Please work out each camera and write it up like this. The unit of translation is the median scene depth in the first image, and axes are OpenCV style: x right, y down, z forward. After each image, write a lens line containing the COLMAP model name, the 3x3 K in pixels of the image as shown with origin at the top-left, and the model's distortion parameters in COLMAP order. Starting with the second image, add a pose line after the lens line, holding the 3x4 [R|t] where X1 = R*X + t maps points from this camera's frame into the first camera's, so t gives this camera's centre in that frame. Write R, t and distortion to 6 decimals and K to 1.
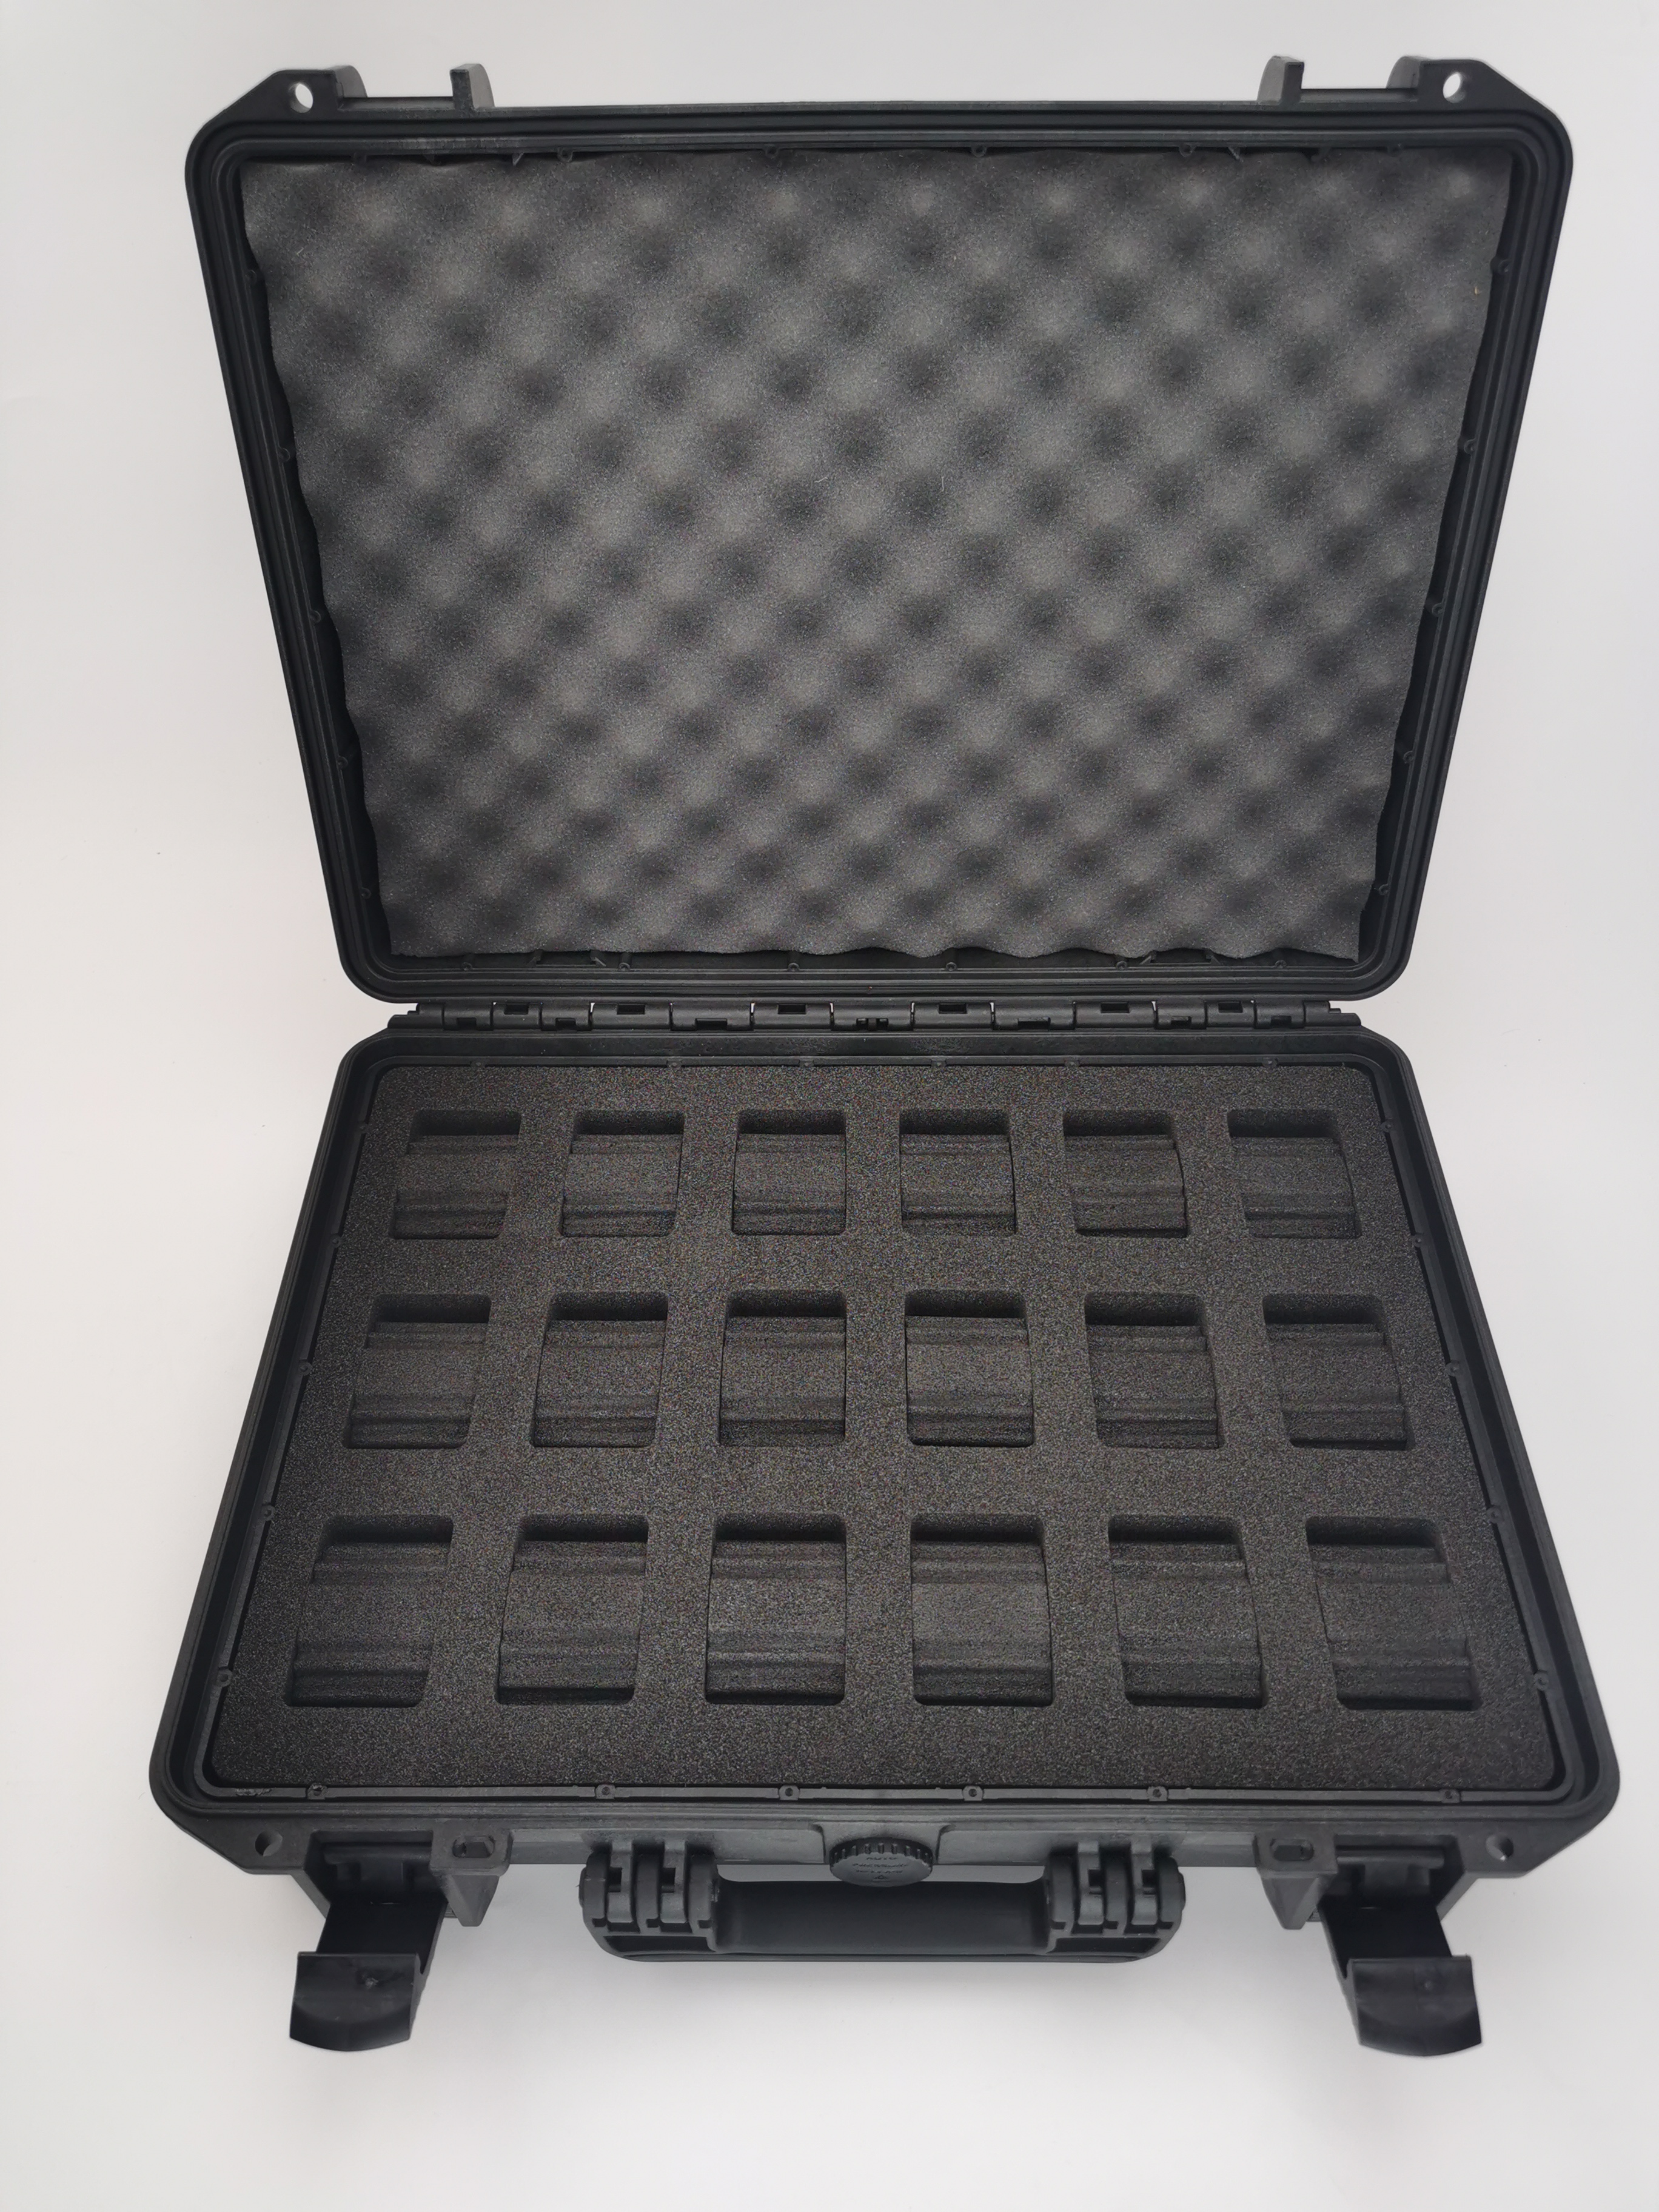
lens RADIAL K [[1741.1, 0, 829.5], [0, 1741.1, 1106.0], [0, 0, 1]] dist [0.036304, -0.077978]
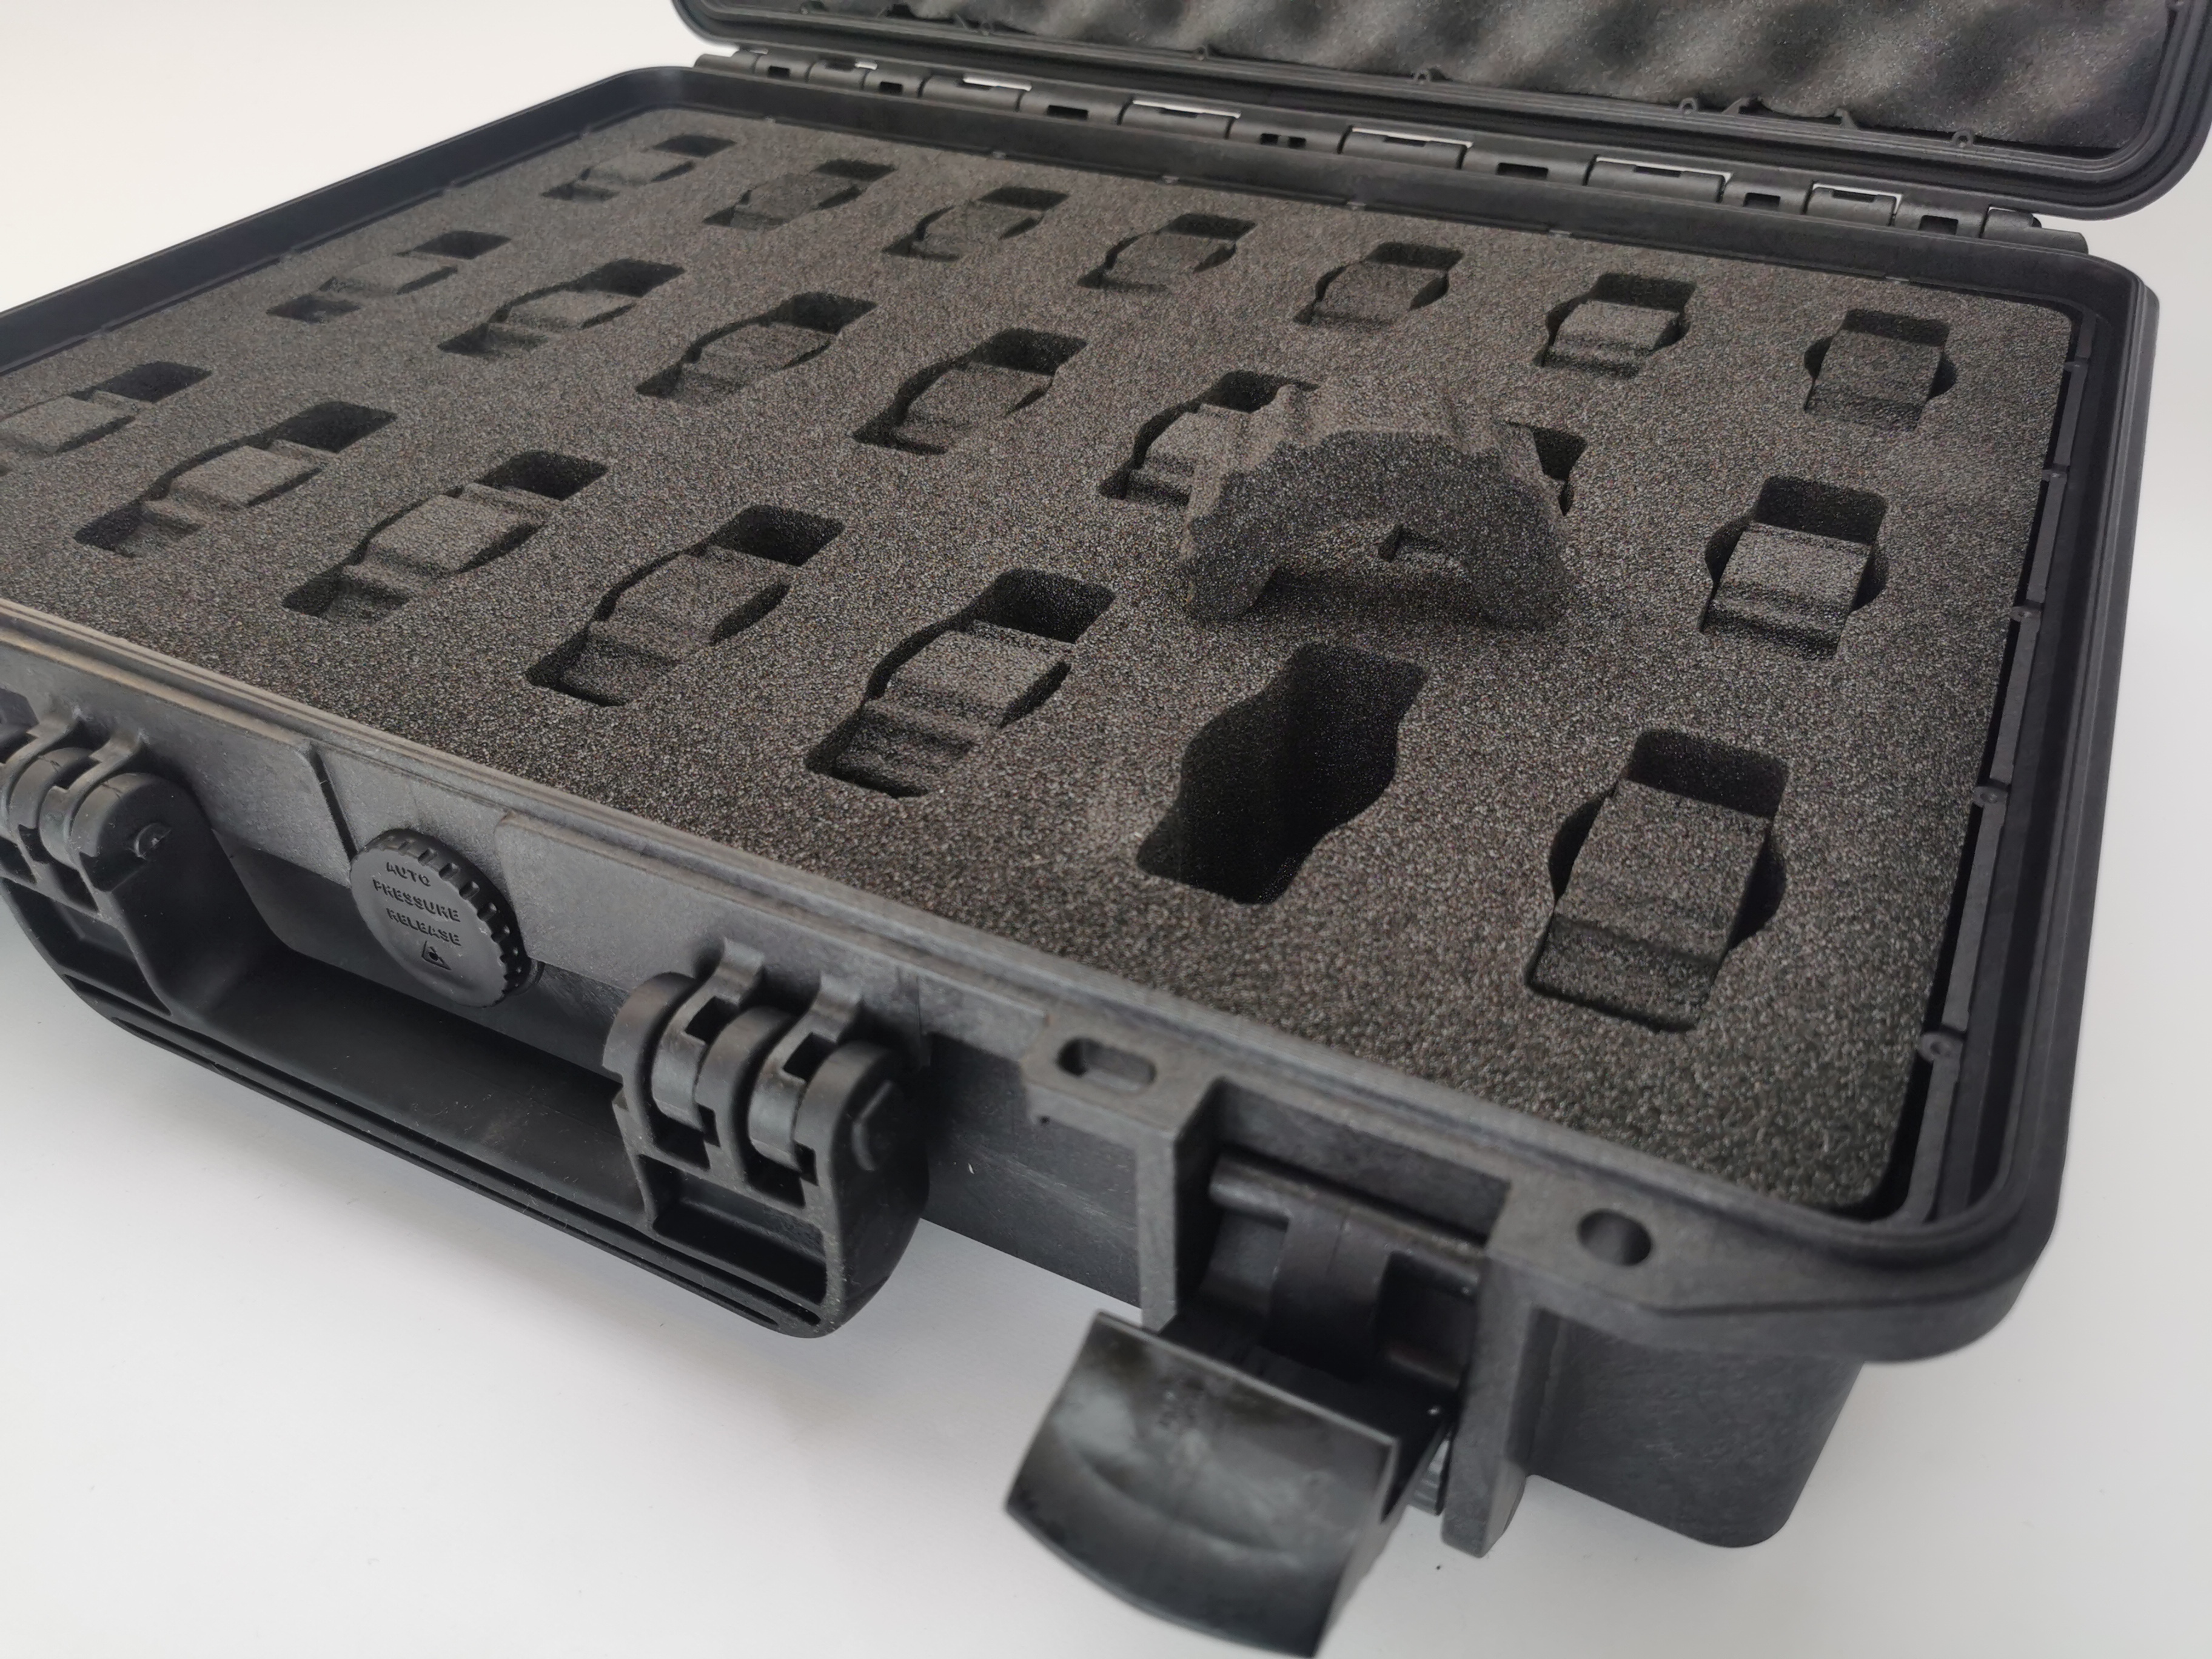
lens RADIAL K [[1741.1, 0, 1106.0], [0, 1741.1, 829.5], [0, 0, 1]] dist [0.036304, -0.077978]
pose [[0.890228, 0.273174, -0.364512, 0.336968], [-0.332638, 0.936558, -0.110506, 0.353807], [0.311200, 0.219627, 0.924618, 0.516405]]
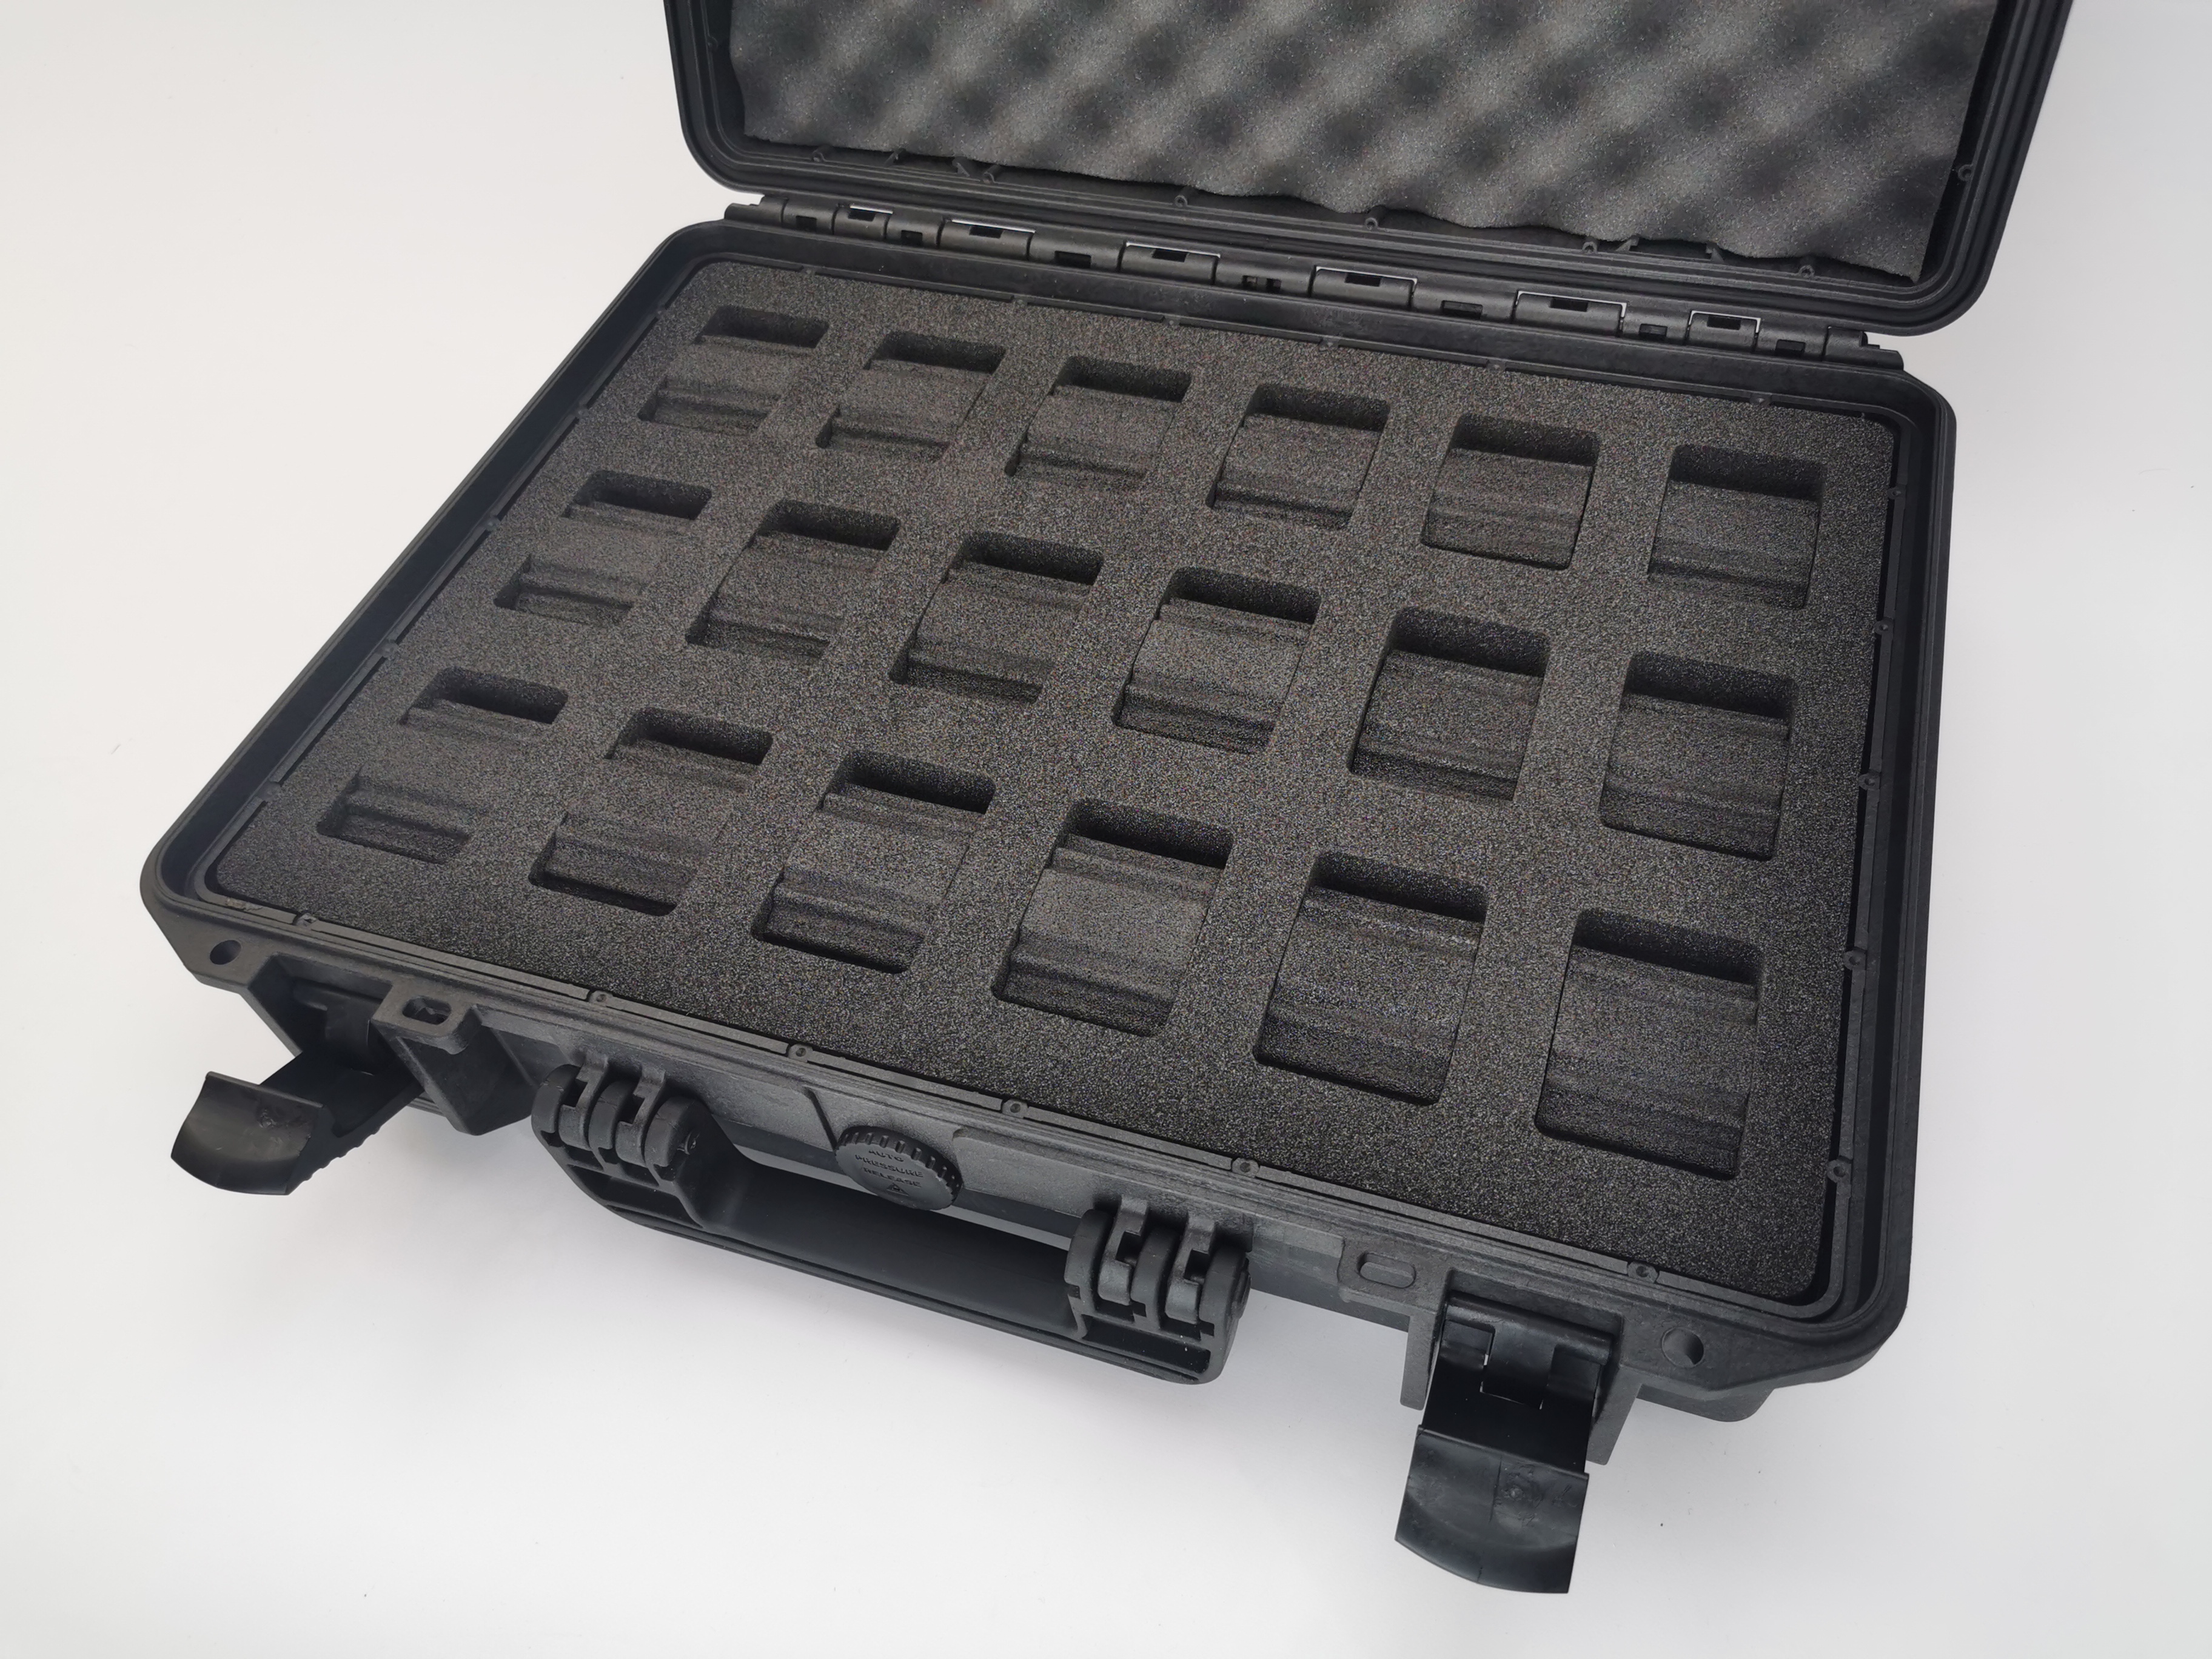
lens RADIAL K [[1733.8, 0, 1106.0], [0, 1733.8, 829.5], [0, 0, 1]] dist [0.032246, -0.063411]
pose [[0.948639, 0.205356, -0.240651, 0.245328], [-0.189089, 0.977909, 0.089099, 0.172002], [0.253632, -0.039018, 0.966514, 0.237017]]
